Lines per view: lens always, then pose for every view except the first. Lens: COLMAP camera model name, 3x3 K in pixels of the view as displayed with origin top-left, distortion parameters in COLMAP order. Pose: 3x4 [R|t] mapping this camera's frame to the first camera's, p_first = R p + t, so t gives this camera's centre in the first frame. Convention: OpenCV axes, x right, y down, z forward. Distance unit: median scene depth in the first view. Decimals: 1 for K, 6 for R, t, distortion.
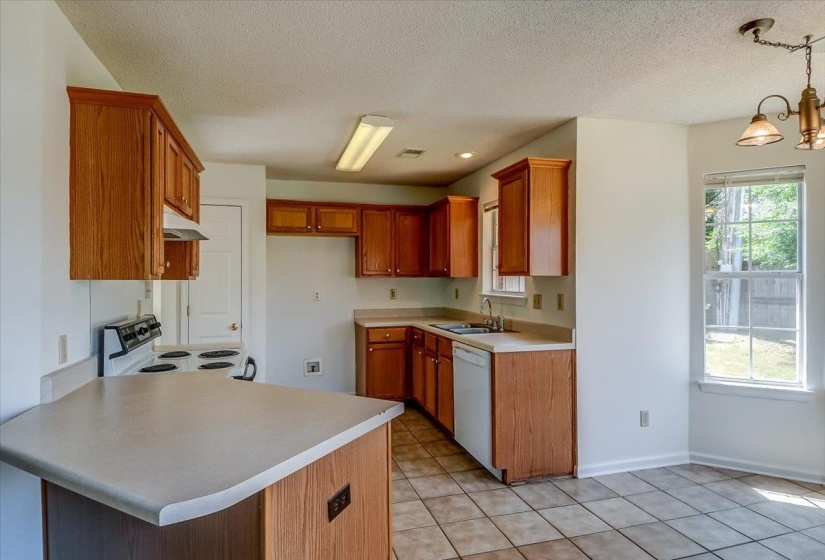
lens RADIAL K [[437.4, 0, 405.8], [0, 437.4, 283.4], [0, 0, 1]] dist [0.066592, -0.050156]
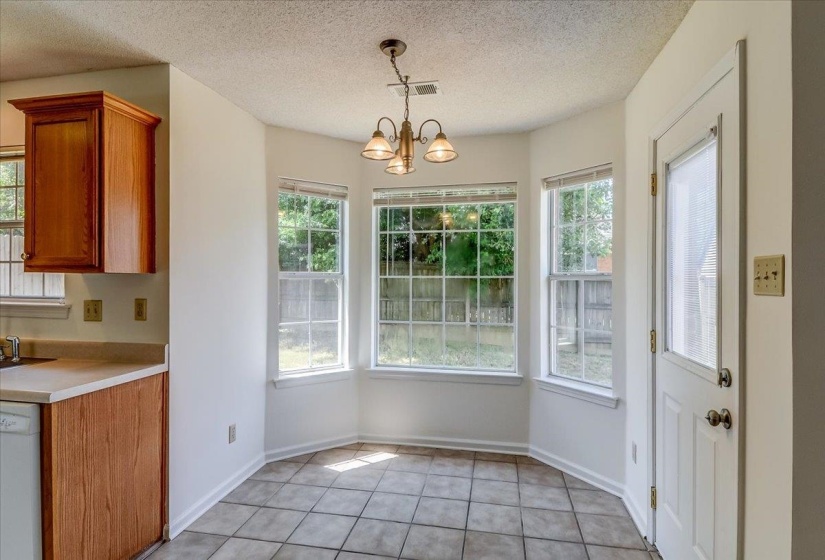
lens RADIAL K [[437.4, 0, 405.8], [0, 437.4, 283.4], [0, 0, 1]] dist [0.066592, -0.050156]
pose [[0.470024, -0.005189, 0.882639, -0.095212], [0.001556, 0.999986, 0.005051, -0.004285], [-0.882652, -0.001001, 0.470025, 0.283660]]
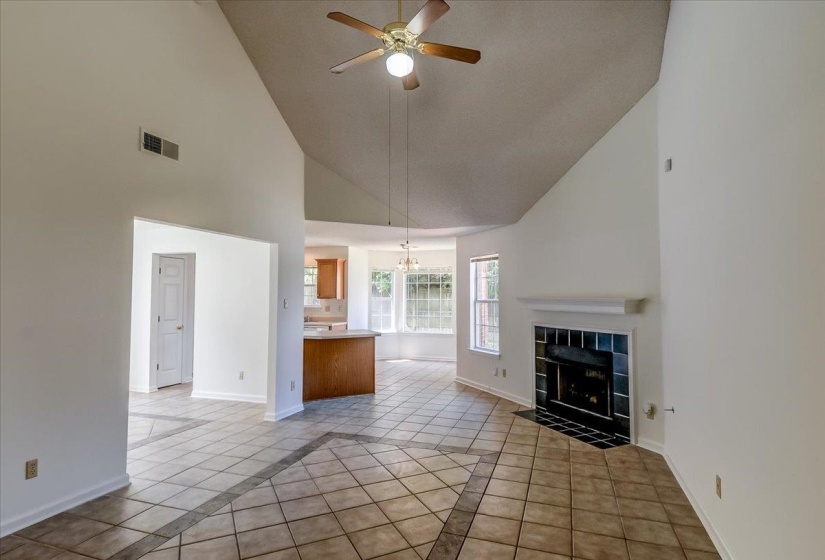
lens RADIAL K [[437.4, 0, 405.8], [0, 437.4, 283.4], [0, 0, 1]] dist [0.066592, -0.050156]
pose [[0.588589, 0.033145, 0.807752, -1.741800], [0.007293, 0.998901, -0.046302, 0.017473], [-0.808399, 0.033144, 0.587701, -1.027772]]
